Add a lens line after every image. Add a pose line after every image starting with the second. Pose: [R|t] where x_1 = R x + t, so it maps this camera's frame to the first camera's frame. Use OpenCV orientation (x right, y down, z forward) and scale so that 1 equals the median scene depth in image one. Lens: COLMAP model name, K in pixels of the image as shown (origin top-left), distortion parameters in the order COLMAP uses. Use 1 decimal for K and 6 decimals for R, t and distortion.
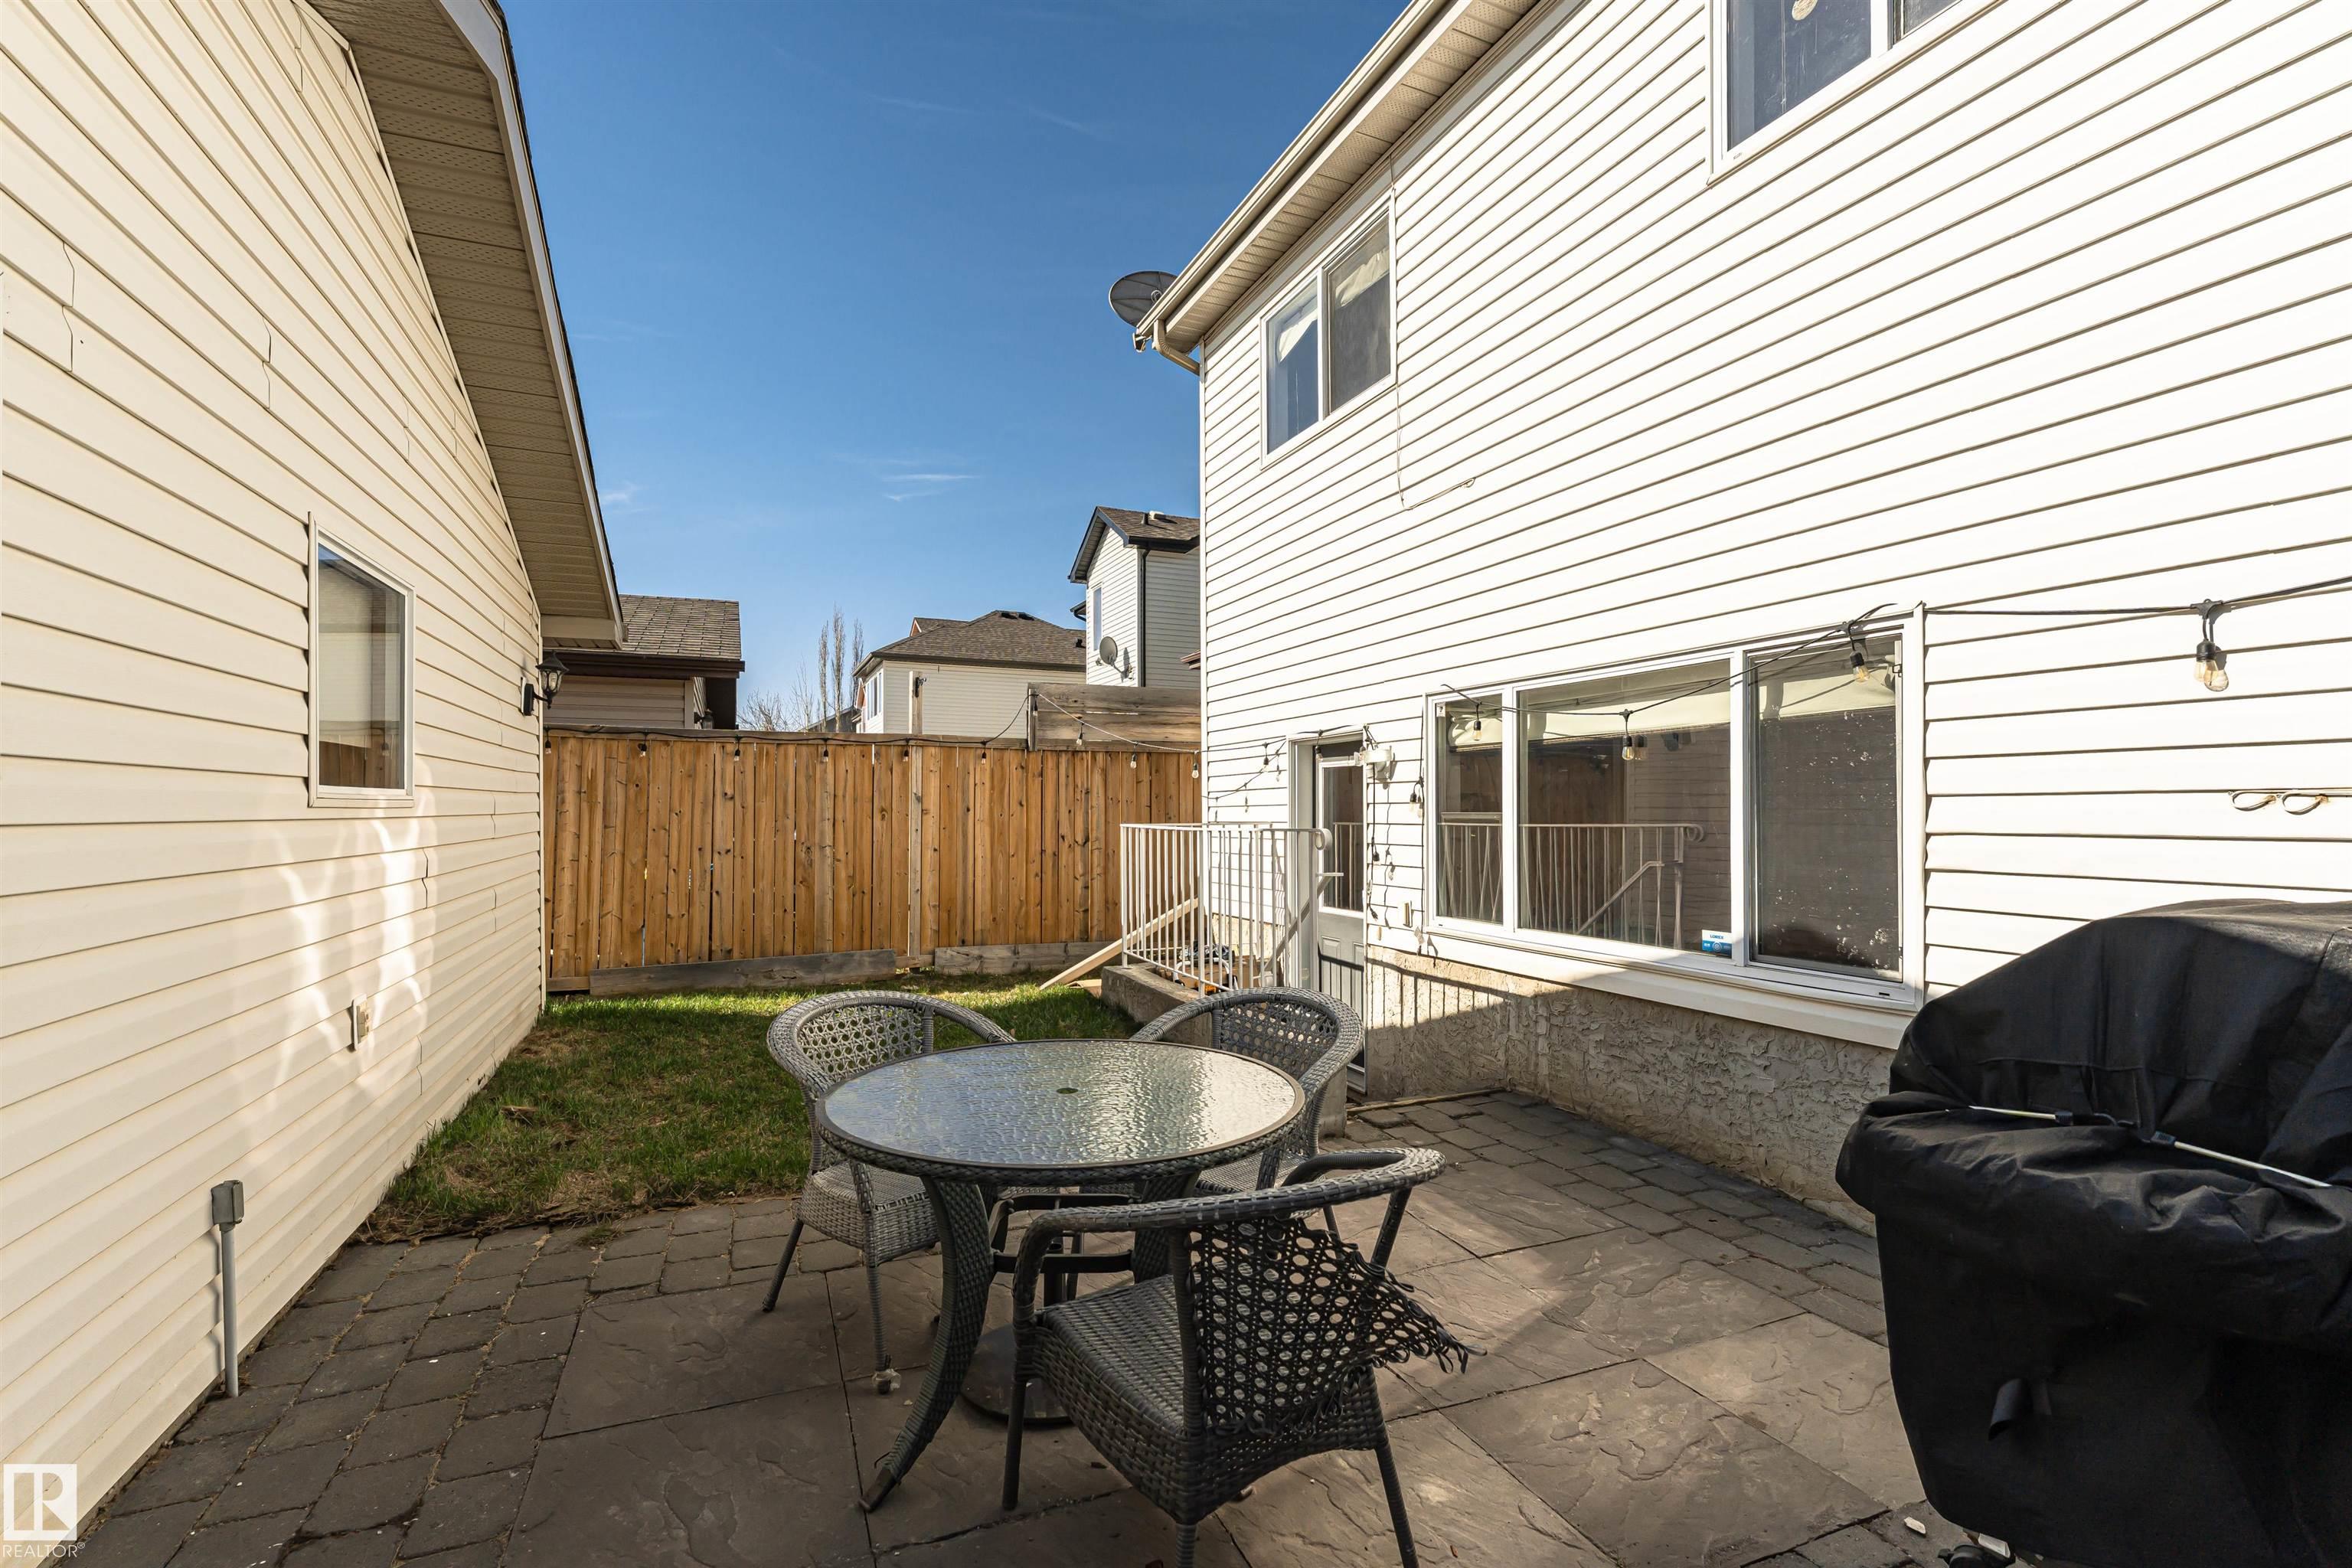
lens RADIAL K [[1003.0, 0, 1153.9], [0, 1003.0, 807.2], [0, 0, 1]] dist [-0.000266, 0.000012]
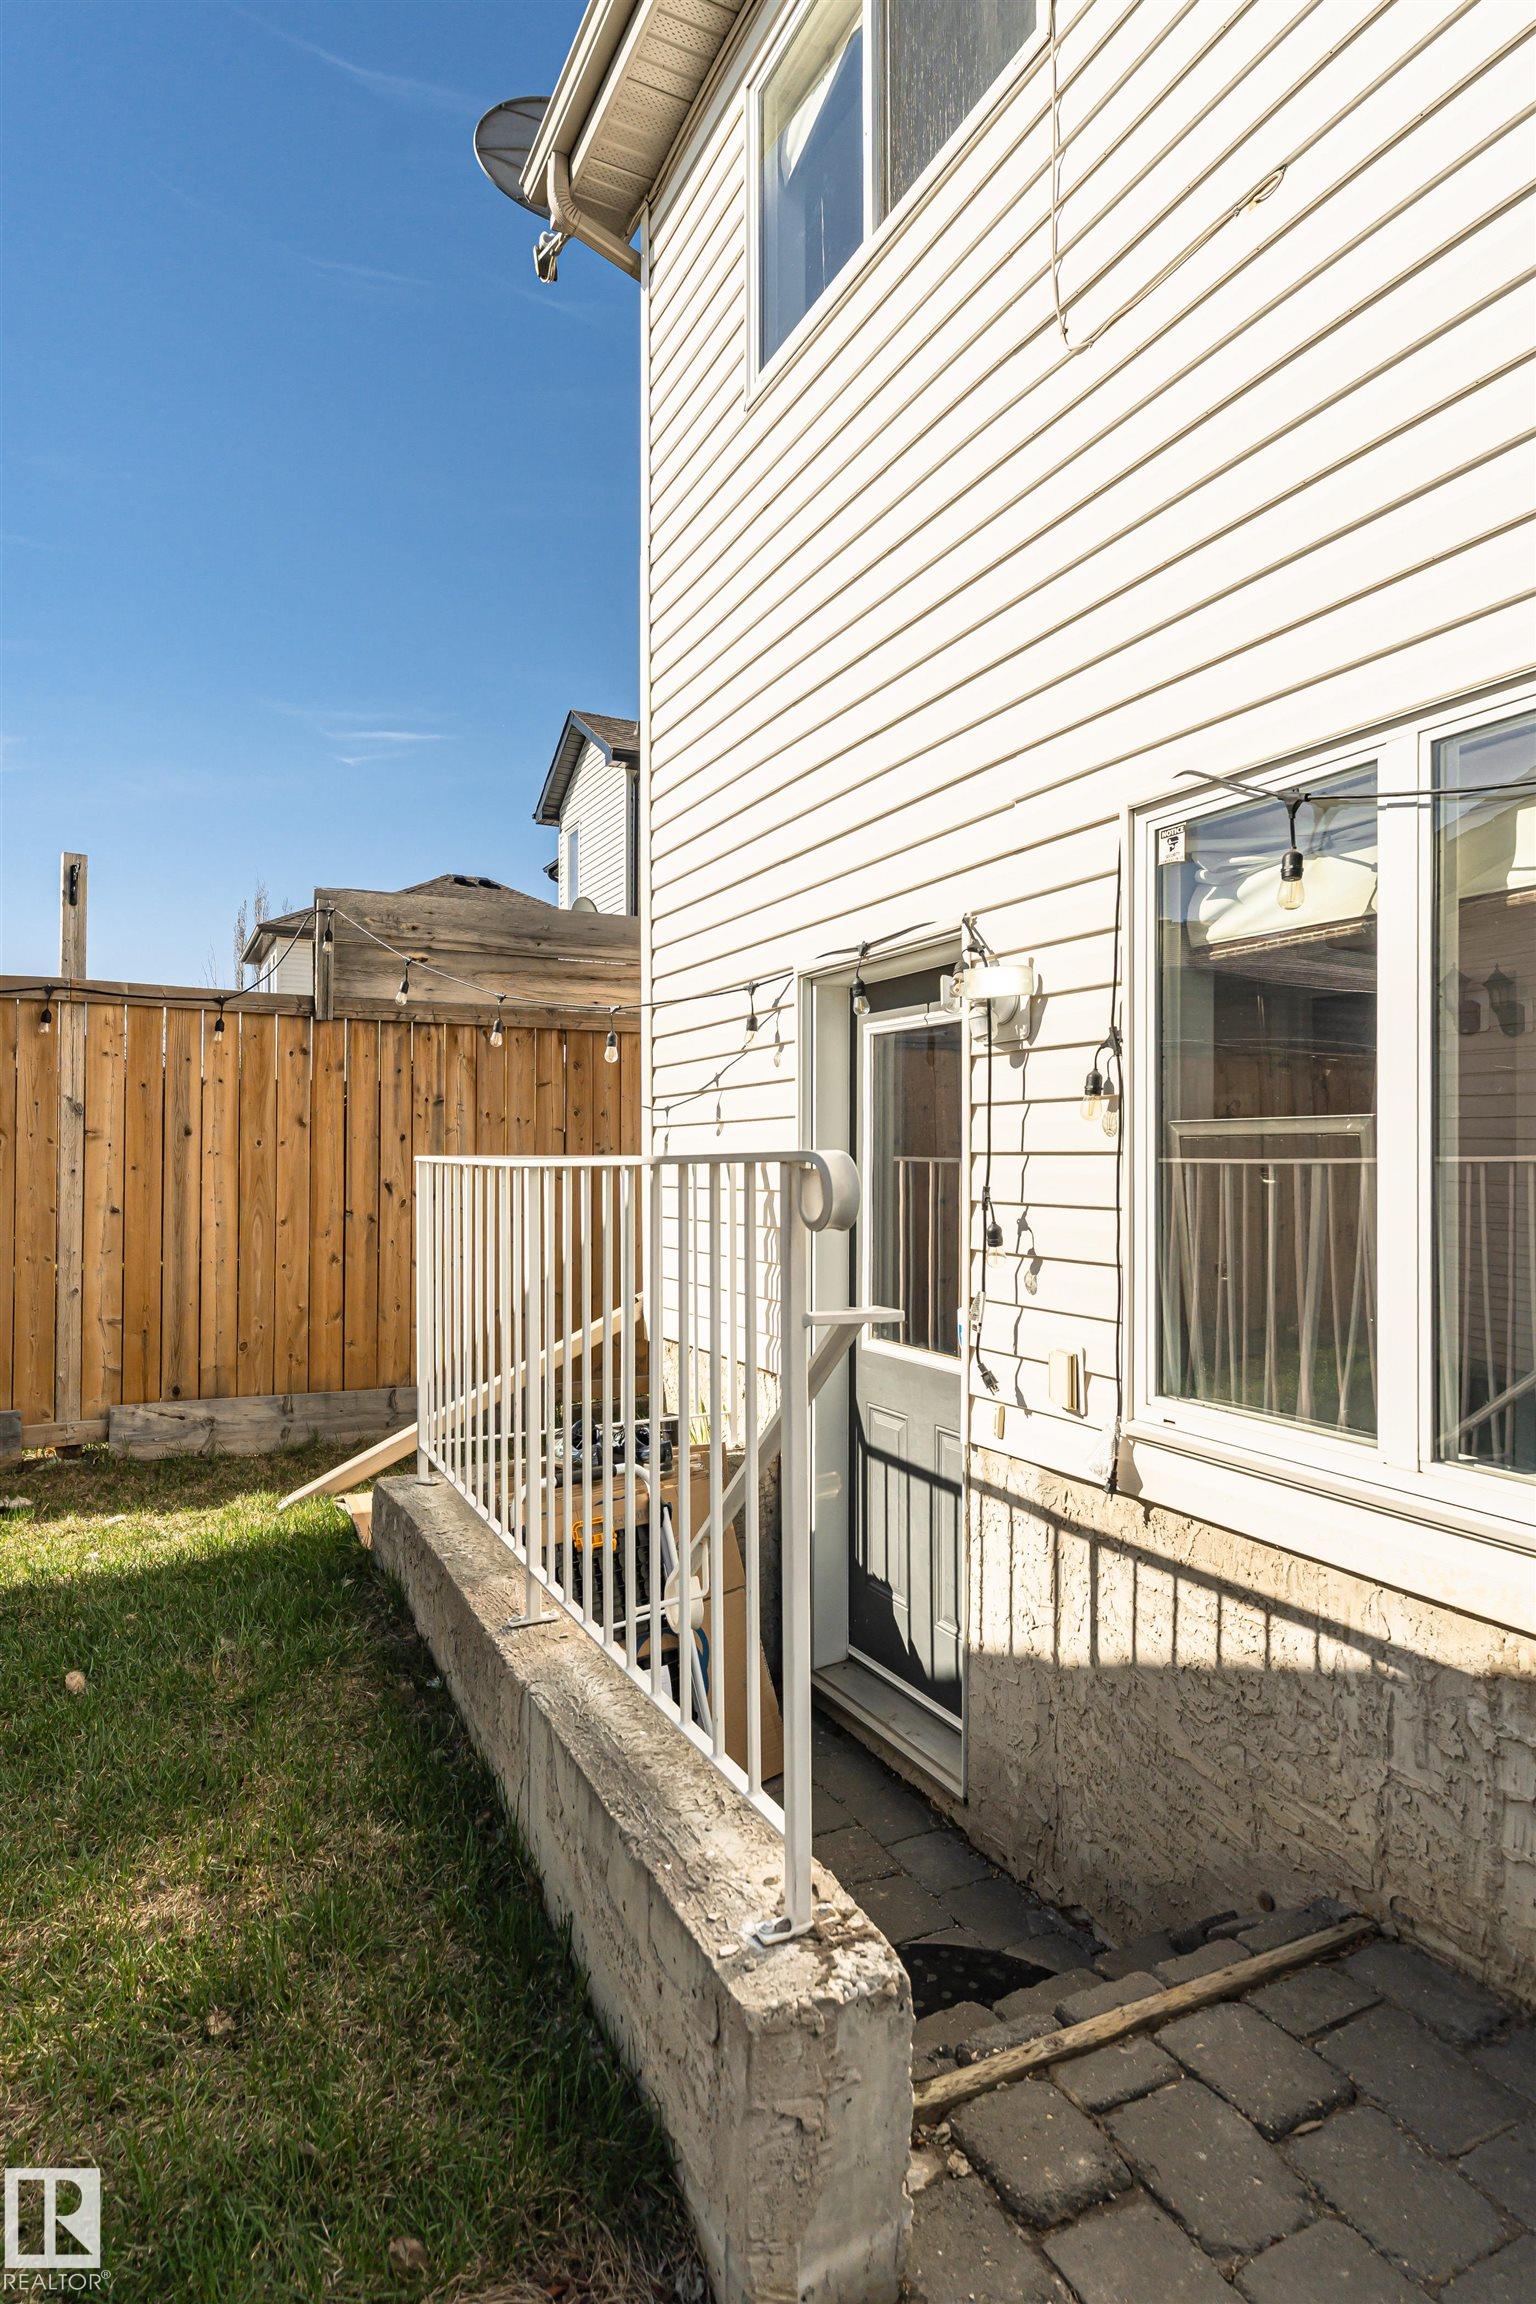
lens RADIAL K [[1237.5, 0, 775.6], [0, 1237.5, 1145.1], [0, 0, 1]] dist [-0.004015, -0.001269]
pose [[0.997625, 0.005713, 0.068641, 0.095693], [-0.005270, 0.999964, -0.006621, 0.016468], [-0.068677, 0.006243, 0.997619, 0.489192]]
